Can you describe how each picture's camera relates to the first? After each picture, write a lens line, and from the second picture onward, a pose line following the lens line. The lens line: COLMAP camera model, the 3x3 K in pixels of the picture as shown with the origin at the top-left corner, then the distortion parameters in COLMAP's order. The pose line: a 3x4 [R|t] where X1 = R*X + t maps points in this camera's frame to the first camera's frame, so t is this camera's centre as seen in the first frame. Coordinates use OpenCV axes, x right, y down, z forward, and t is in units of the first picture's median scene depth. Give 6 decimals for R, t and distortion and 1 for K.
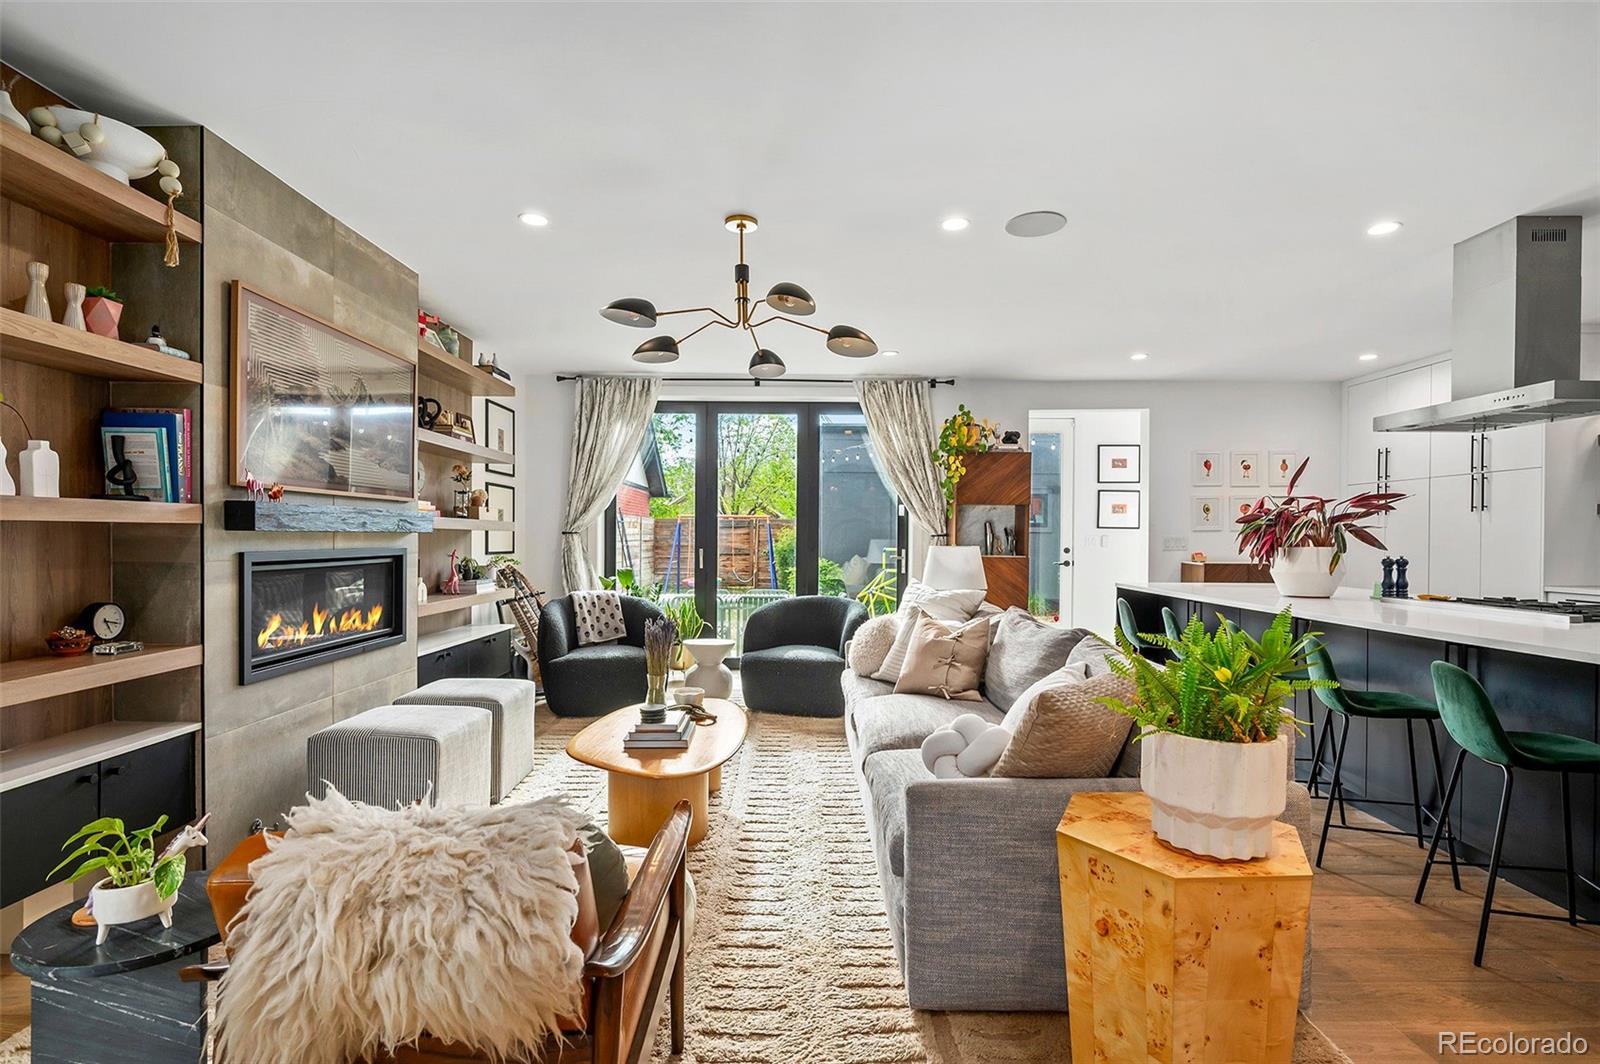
lens RADIAL K [[768.1, 0, 805.9], [0, 768.1, 542.8], [0, 0, 1]] dist [0.009412, 0.000546]
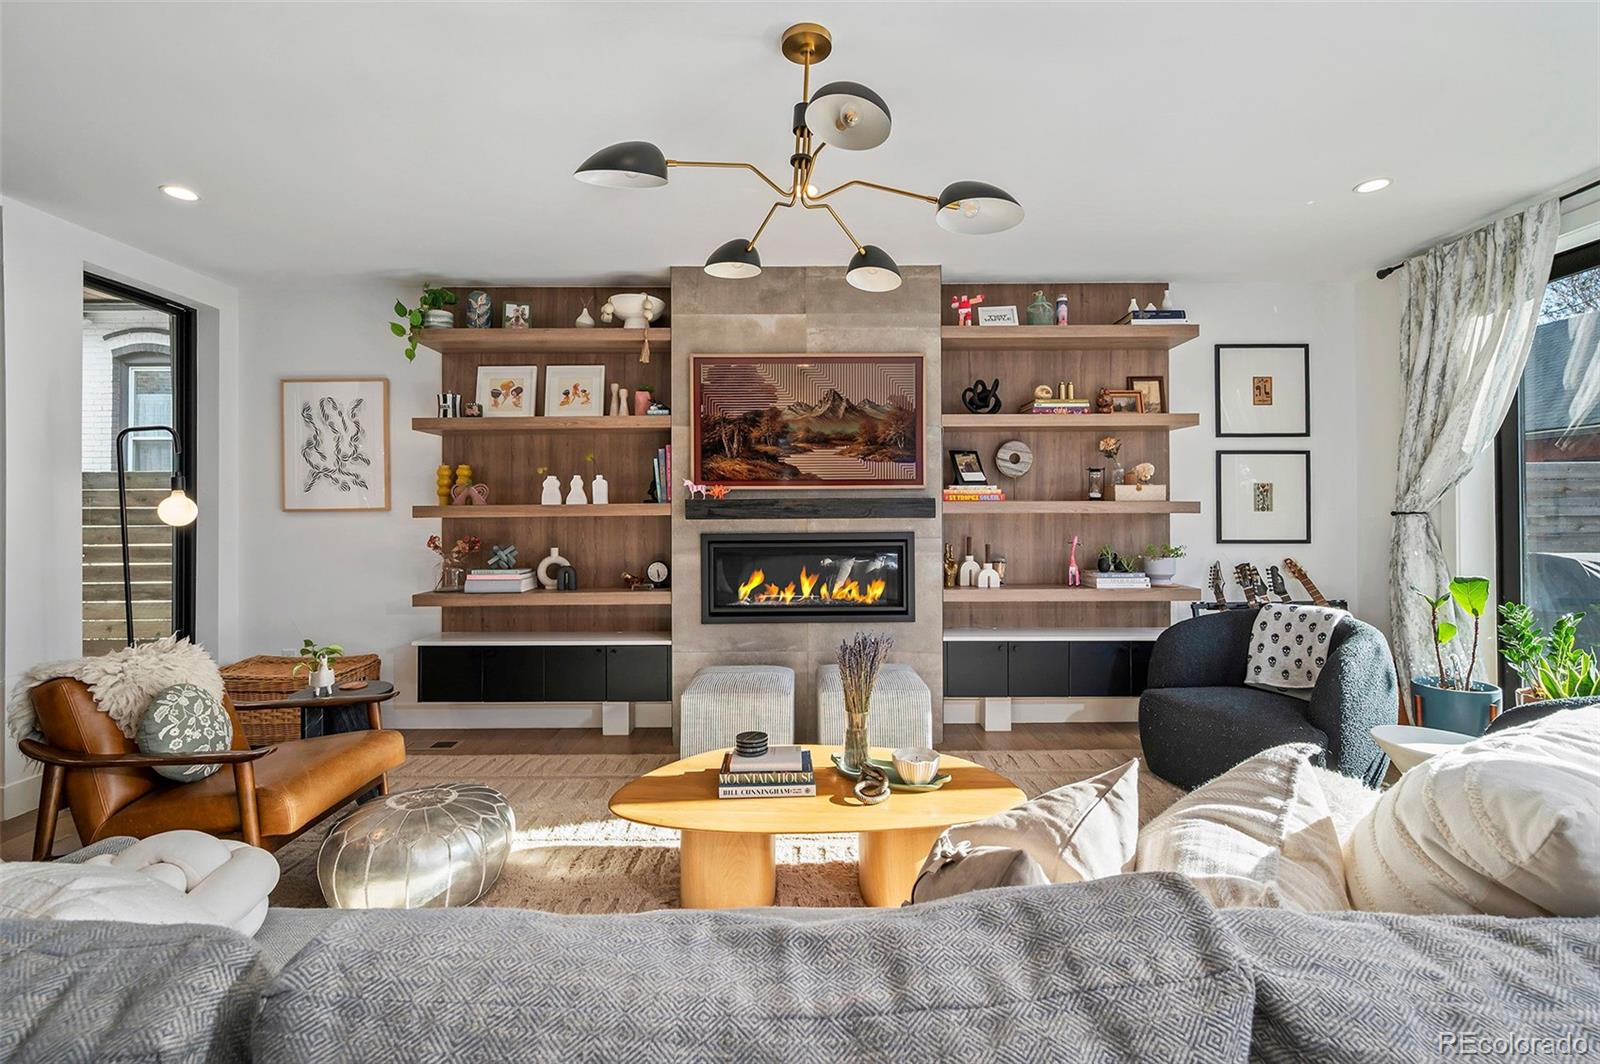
lens RADIAL K [[707.0, 0, 797.7], [0, 707.0, 517.1], [0, 0, 1]] dist [0.000711, 0.000253]
pose [[-0.009242, -0.016639, -0.999819, 0.470937], [-0.002104, 0.999860, -0.016620, 0.001588], [0.999955, 0.001950, -0.009276, 0.897249]]
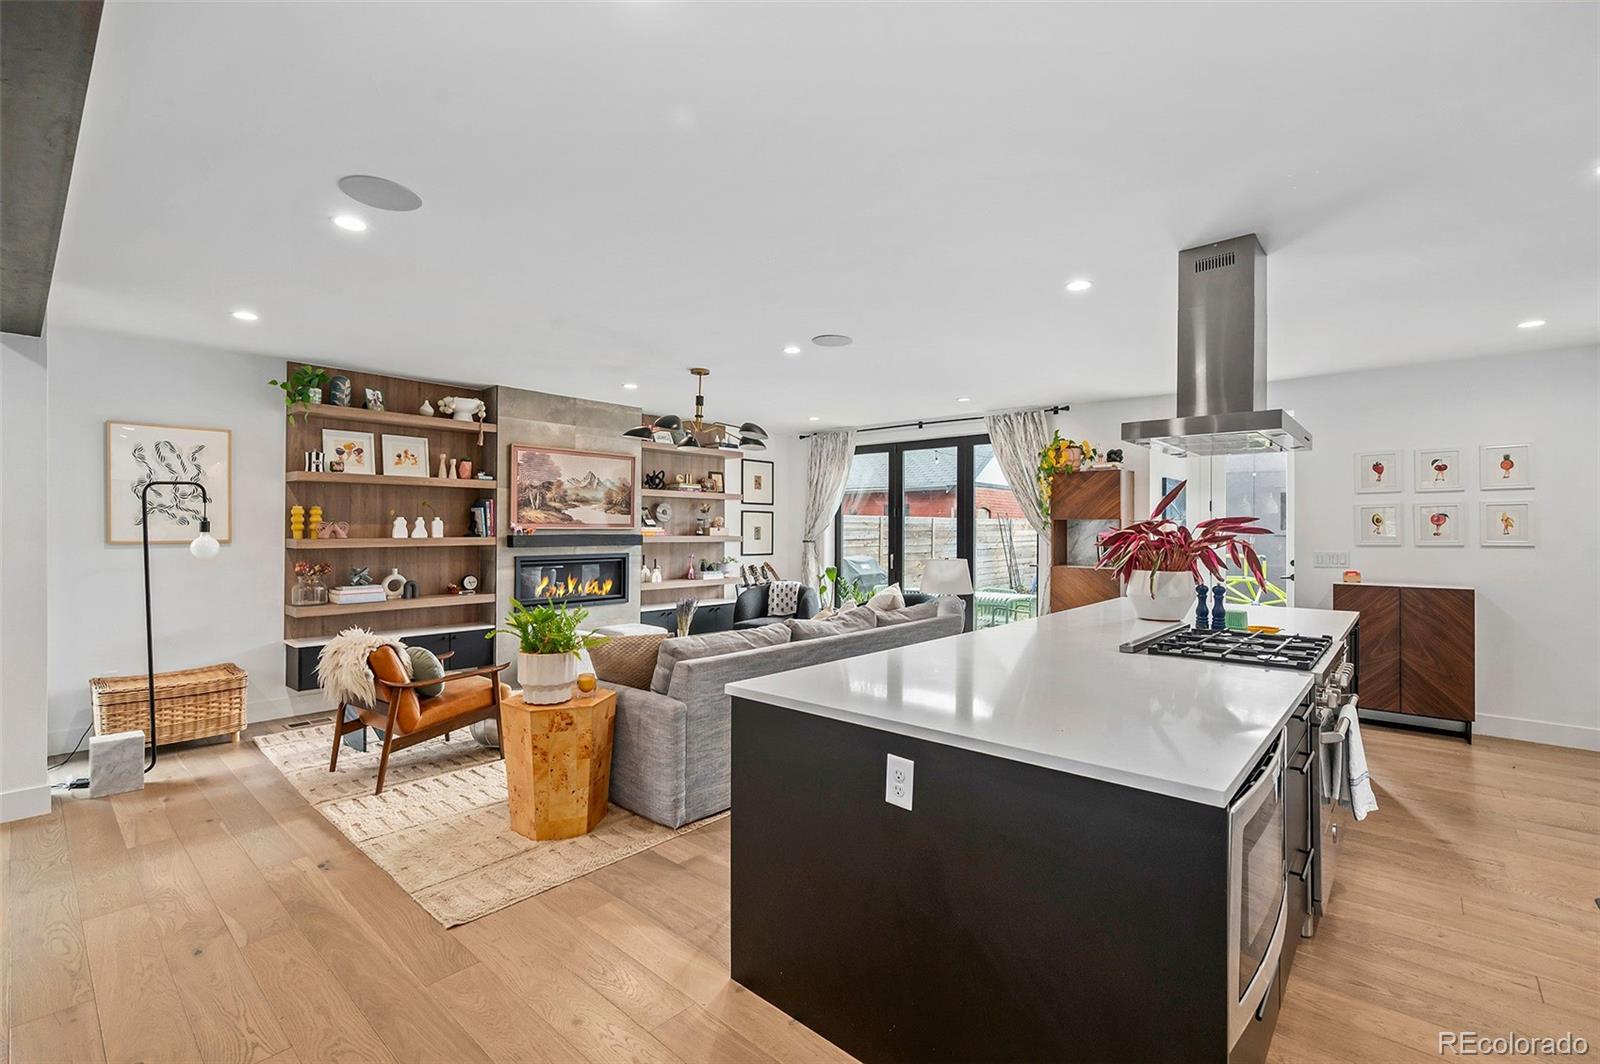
lens RADIAL K [[707.0, 0, 799.2], [0, 707.0, 531.2], [0, 0, 1]] dist [0.000711, 0.000253]
pose [[0.736894, -0.000361, -0.676008, 1.036927], [-0.005026, 0.999969, -0.006013, -0.042755], [0.675990, 0.007828, 0.736869, -0.010165]]
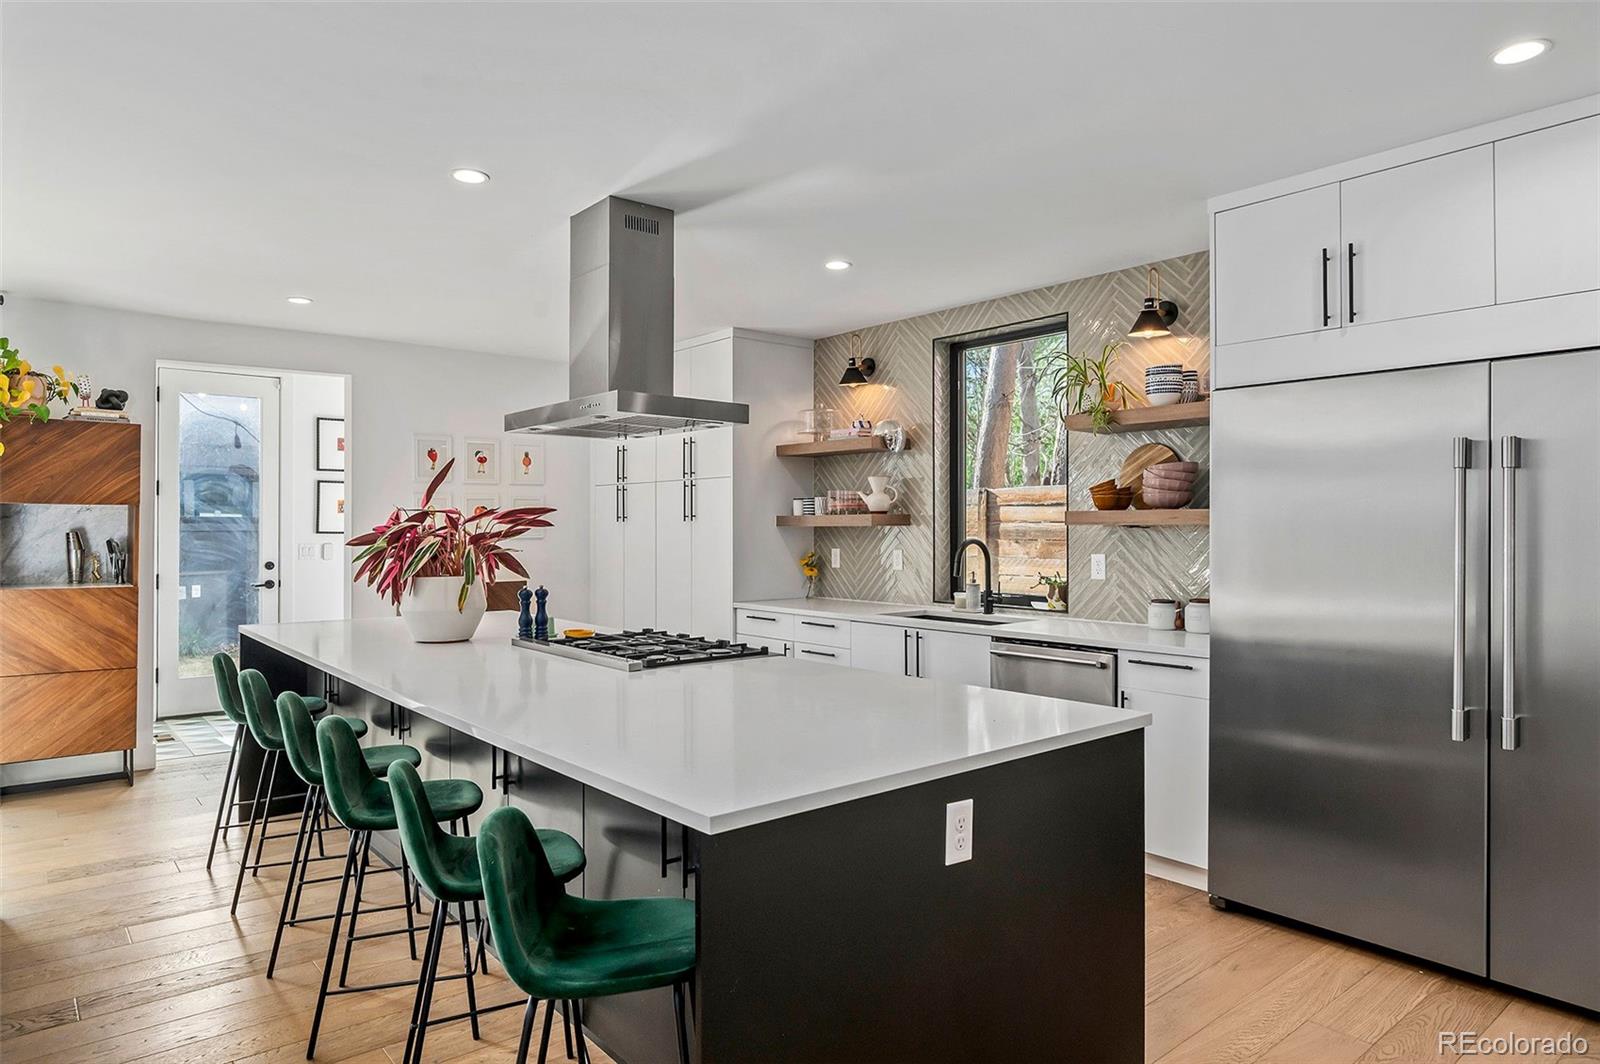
lens RADIAL K [[974.2, 0, 783.2], [0, 974.2, 525.2], [0, 0, 1]] dist [0.006701, 0.003203]
pose [[0.789031, -0.000902, 0.614352, 0.356570], [0.005711, 0.999966, -0.005866, -0.041549], [-0.614326, 0.008137, 0.789010, 0.027146]]
